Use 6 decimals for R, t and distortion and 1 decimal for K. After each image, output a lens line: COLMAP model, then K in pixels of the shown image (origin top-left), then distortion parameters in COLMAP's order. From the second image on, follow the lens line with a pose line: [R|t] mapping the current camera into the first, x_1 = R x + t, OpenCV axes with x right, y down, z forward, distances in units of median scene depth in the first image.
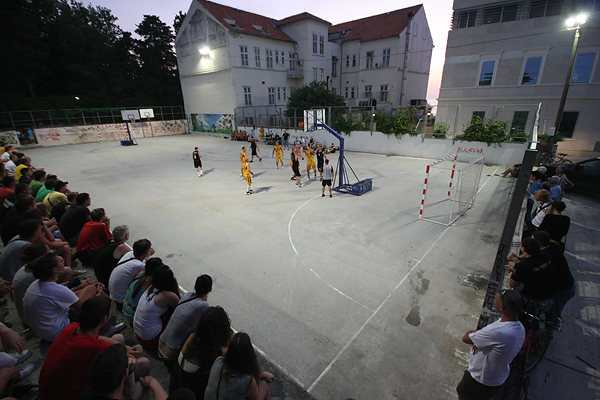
lens RADIAL K [[281.2, 0, 298.7], [0, 281.2, 203.8], [0, 0, 1]] dist [-0.000043, 0.000152]
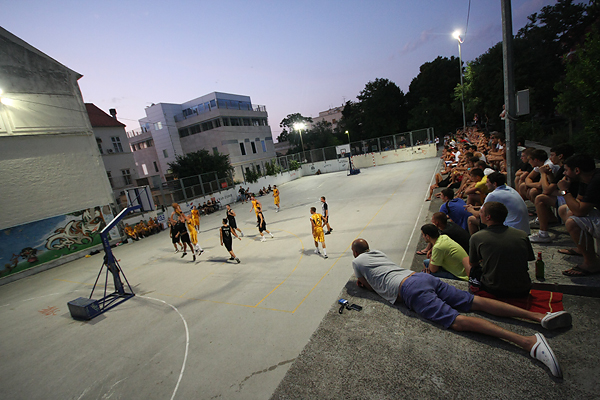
lens RADIAL K [[281.2, 0, 300.1], [0, 281.2, 201.7], [0, 0, 1]] dist [-0.000043, 0.000152]
pose [[-0.239551, -0.100074, 0.965712, -0.852998], [0.503863, 0.837423, 0.211766, -0.239097], [-0.829902, 0.537316, -0.150182, 0.735773]]
